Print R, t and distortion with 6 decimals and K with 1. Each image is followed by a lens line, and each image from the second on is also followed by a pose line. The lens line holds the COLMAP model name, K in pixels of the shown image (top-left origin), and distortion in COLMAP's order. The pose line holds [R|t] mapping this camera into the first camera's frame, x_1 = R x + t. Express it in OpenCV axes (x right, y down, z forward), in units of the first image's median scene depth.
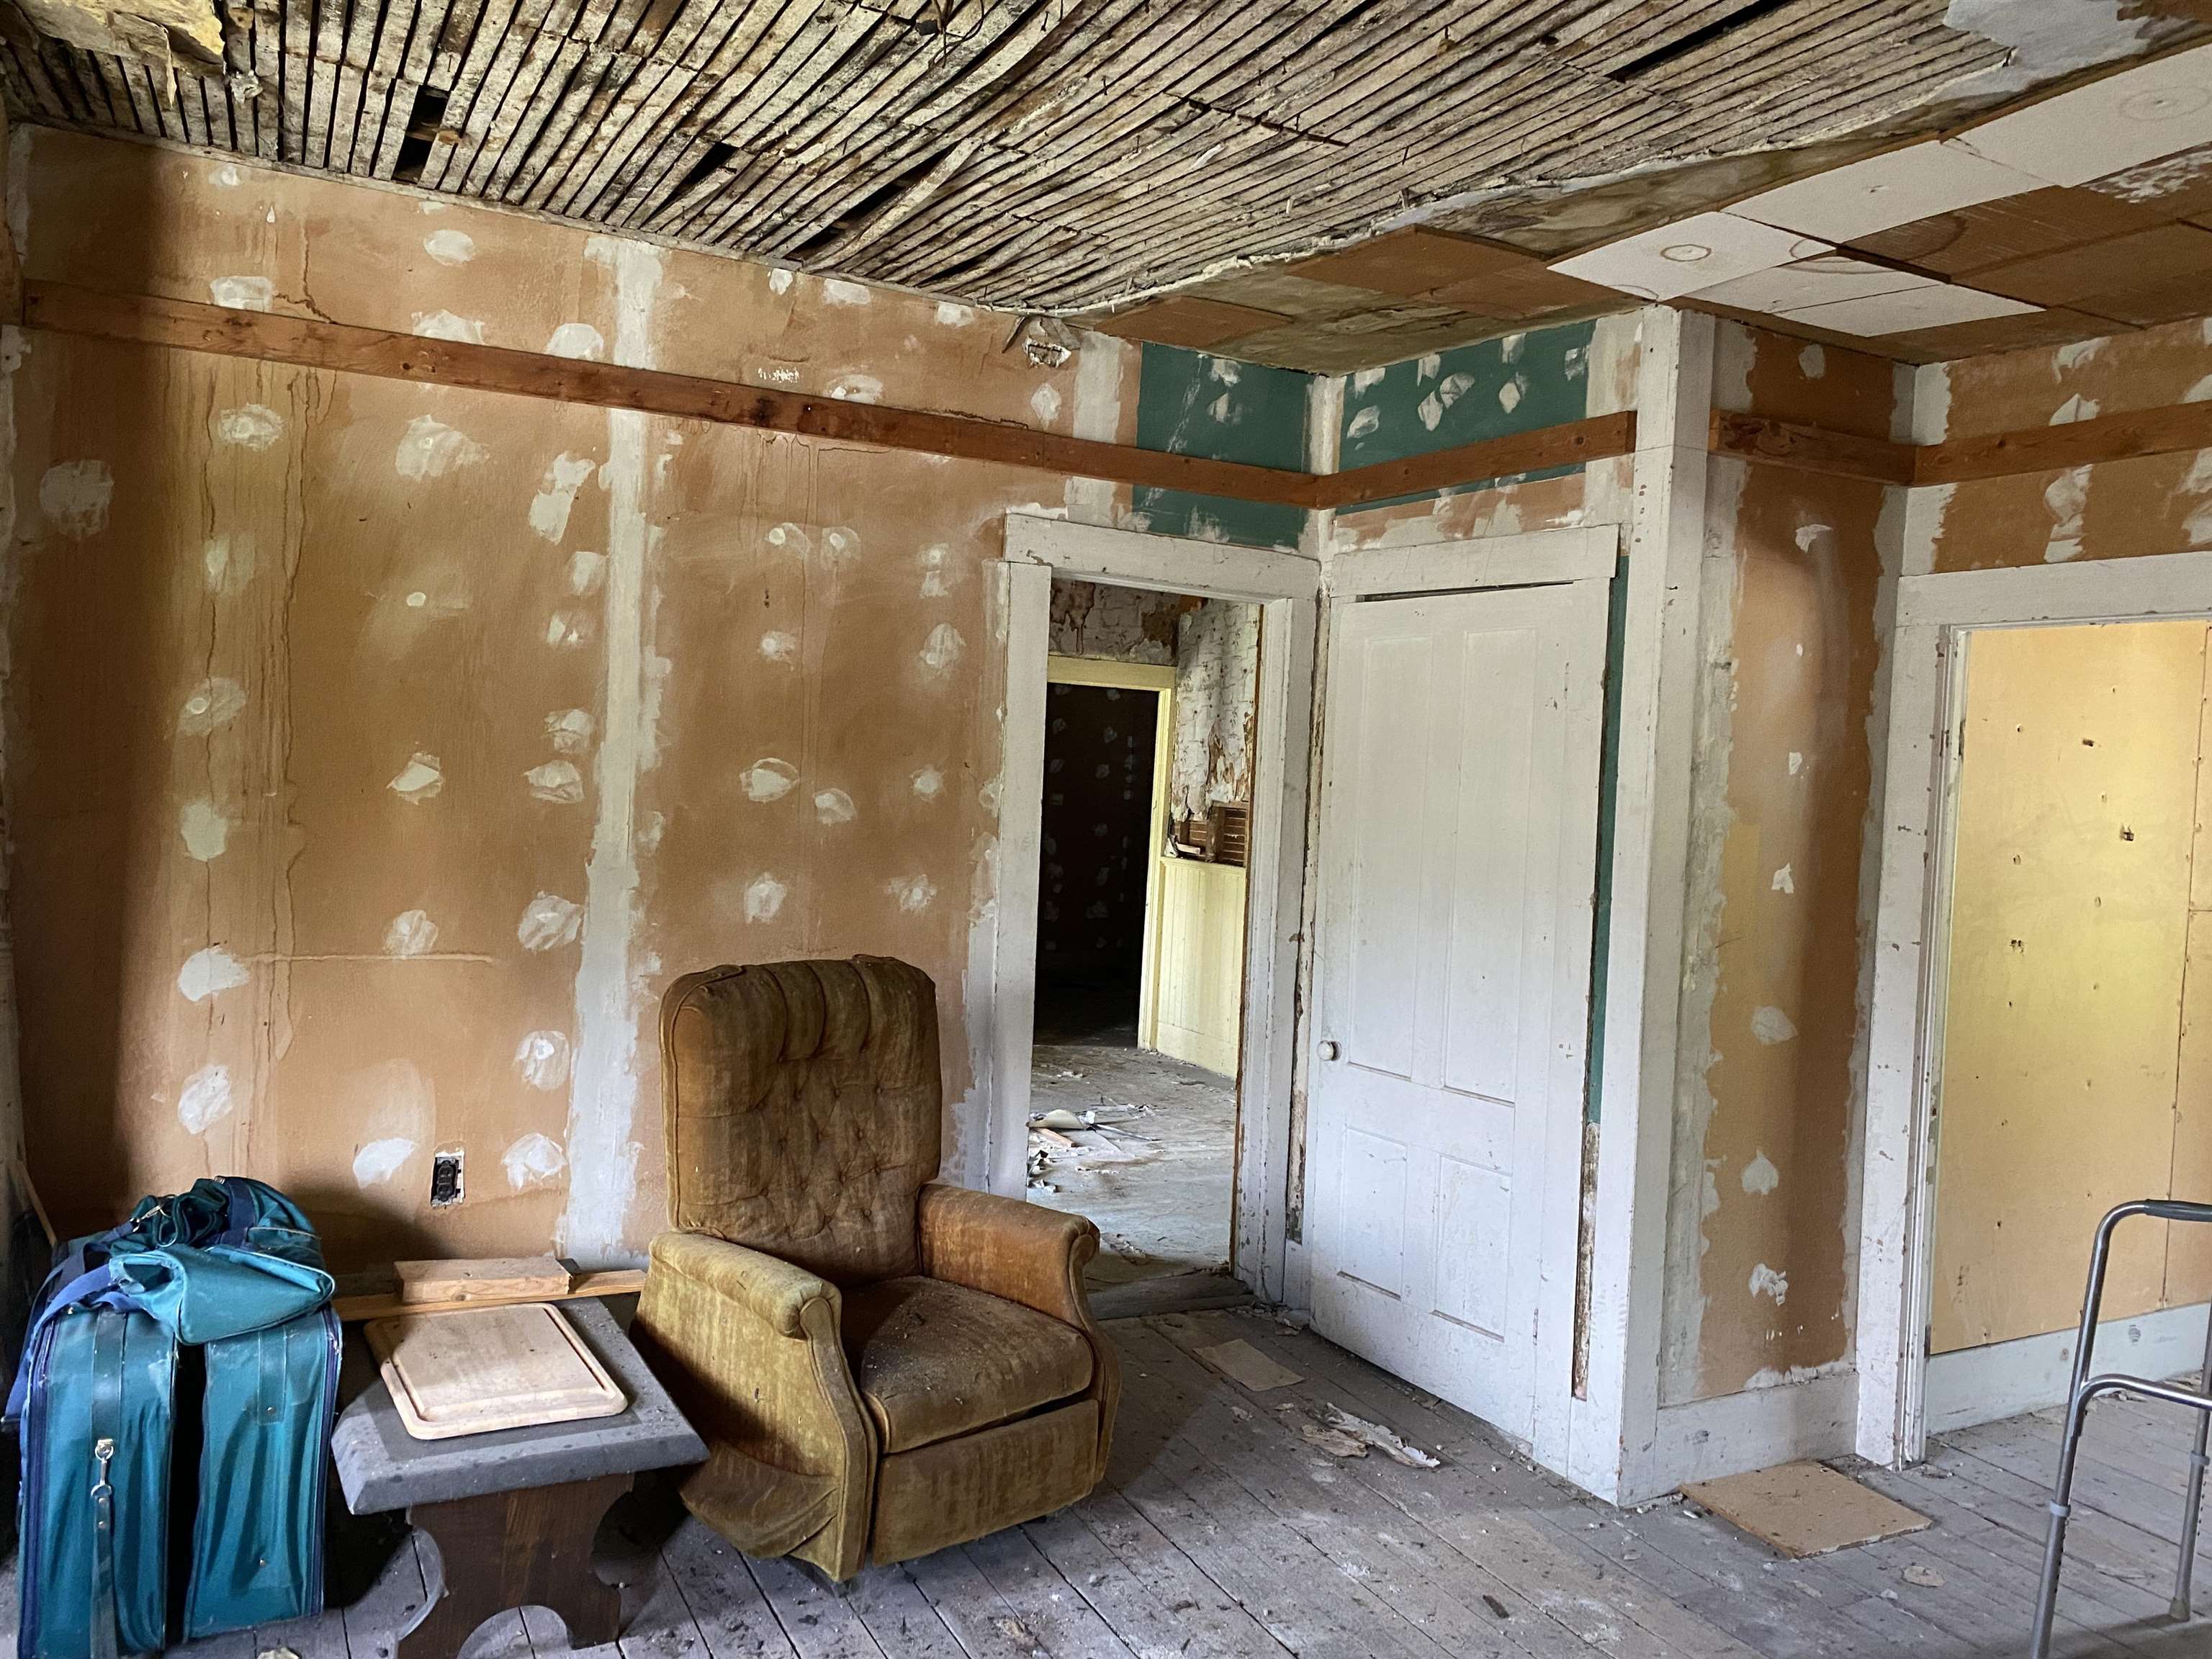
lens RADIAL K [[1689.3, 0, 1106.0], [0, 1689.3, 829.5], [0, 0, 1]] dist [0.004408, 0.002065]
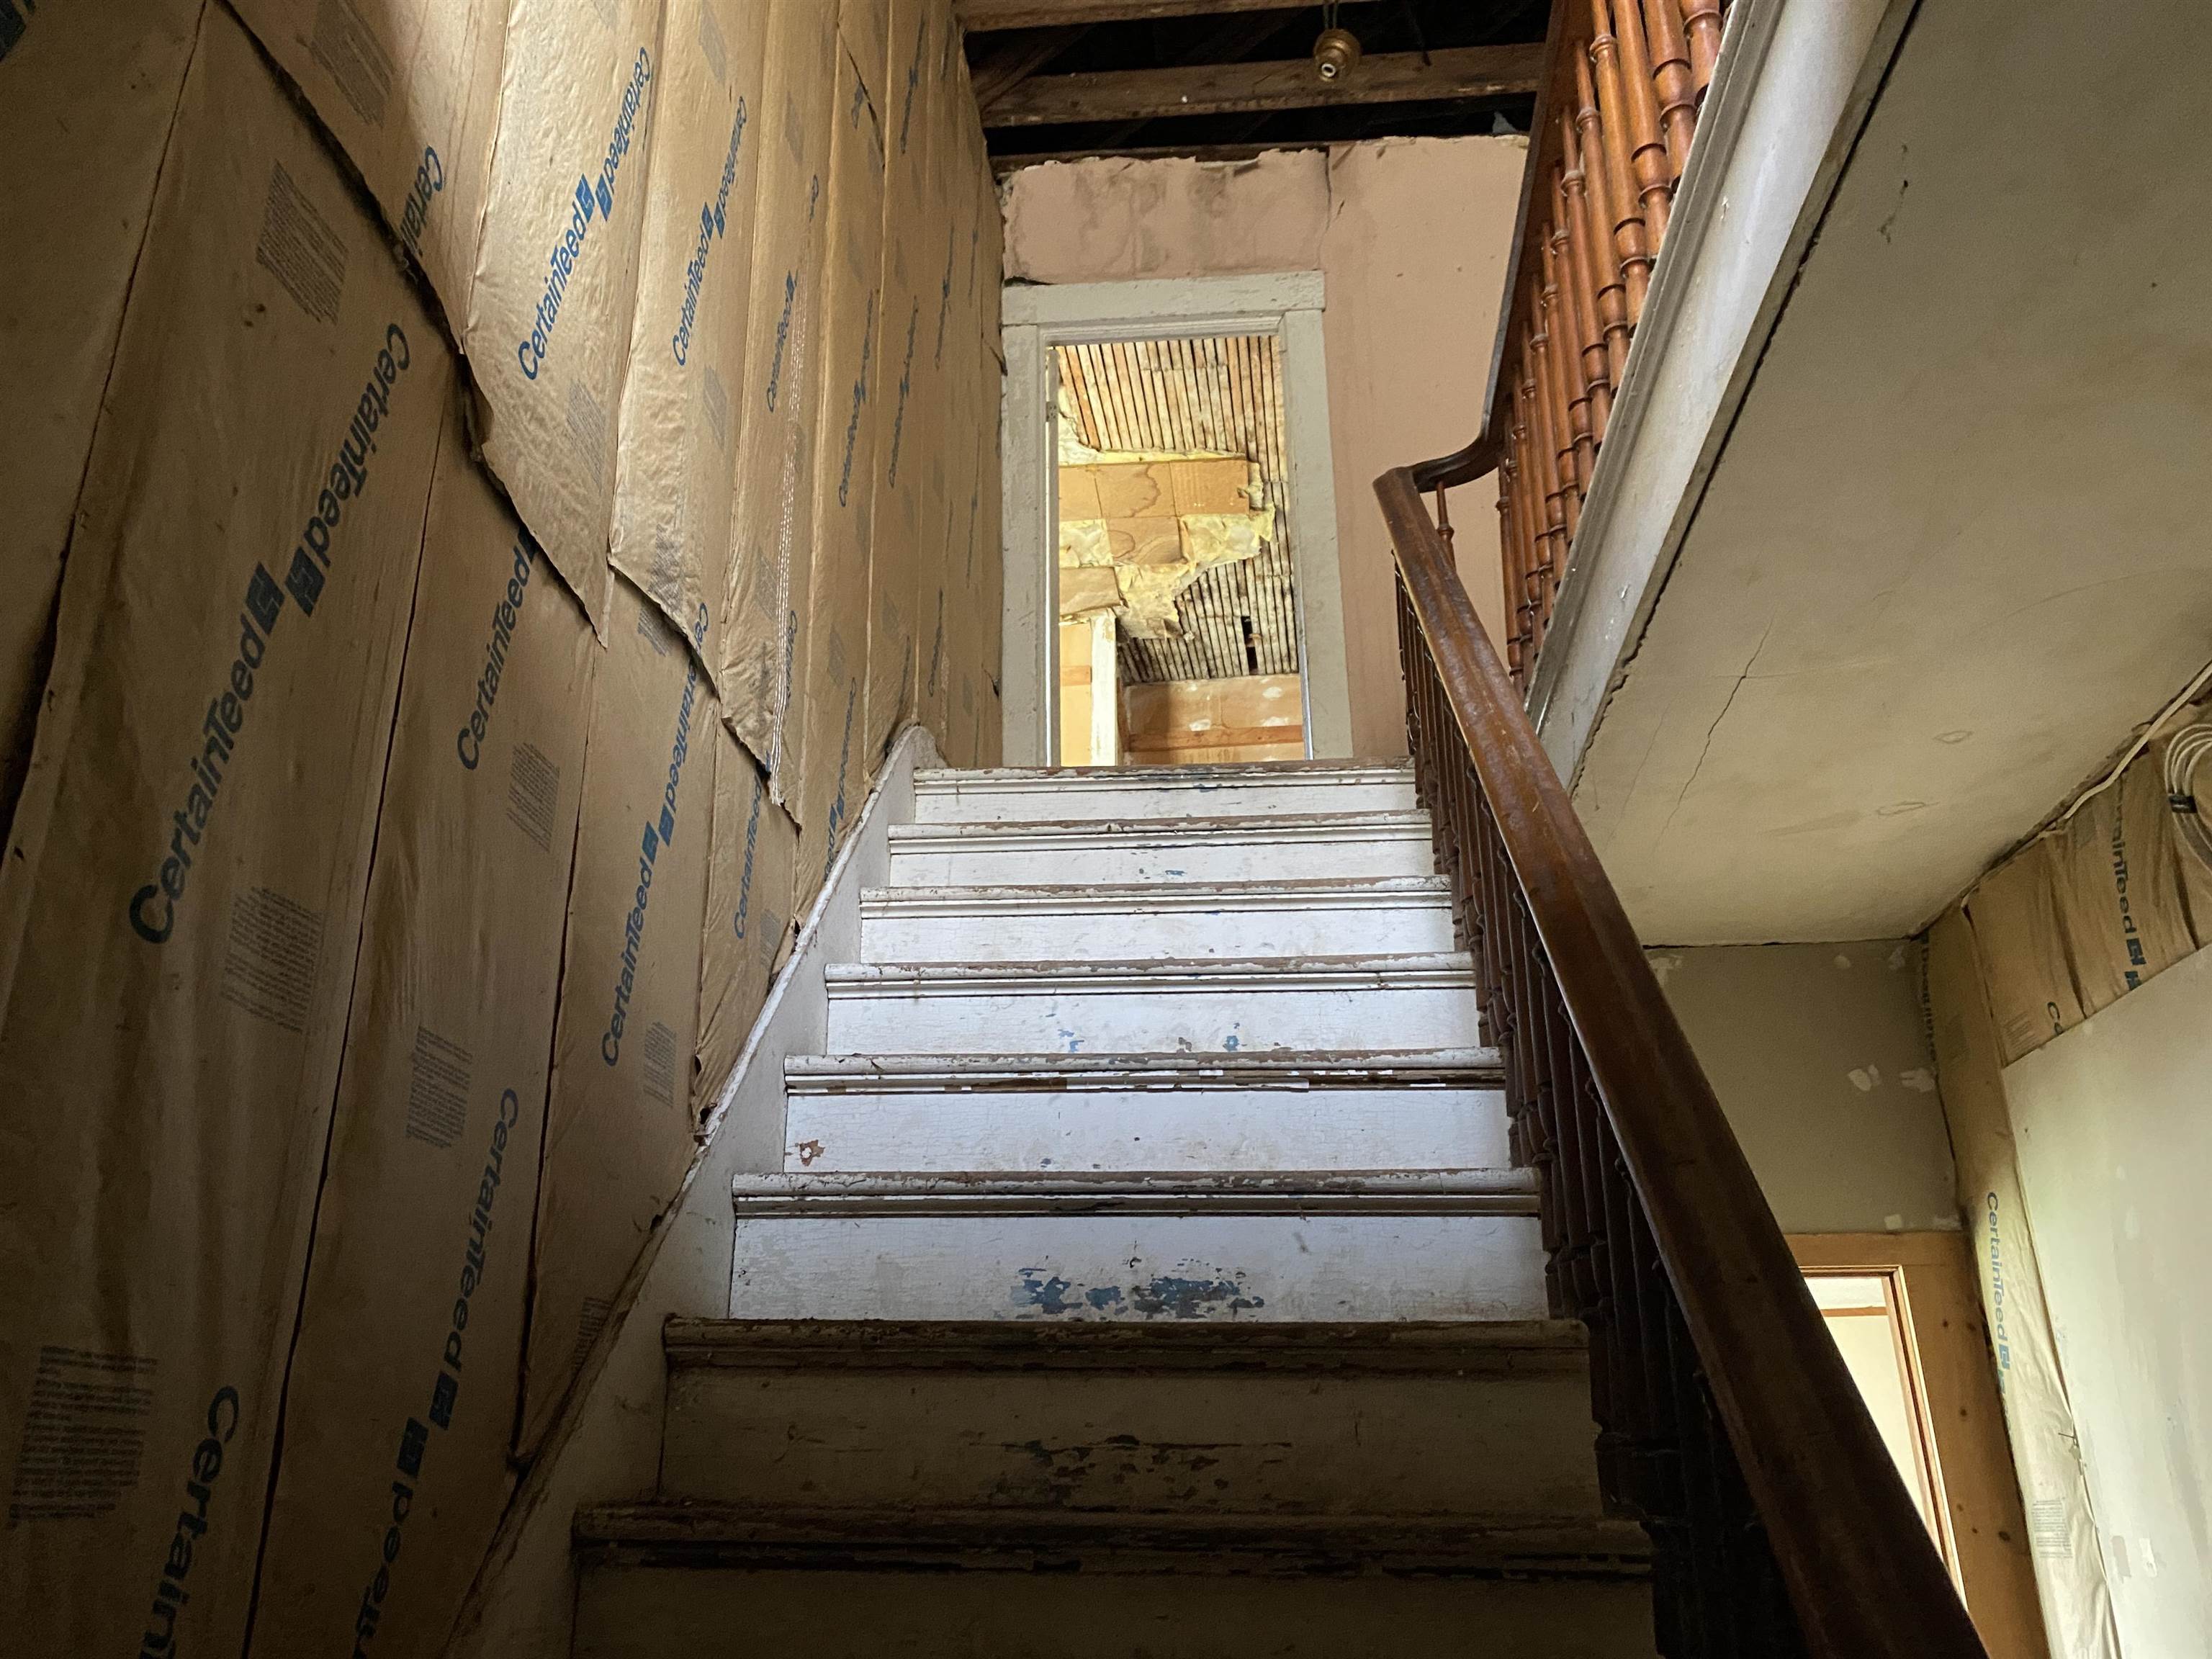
lens RADIAL K [[1689.3, 0, 1106.0], [0, 1689.3, 829.5], [0, 0, 1]] dist [0.004408, 0.002065]
pose [[0.822223, -0.259620, -0.506505, 0.661550], [0.029748, 0.908293, -0.417275, 0.931395], [0.568388, 0.328025, 0.754543, -1.013906]]
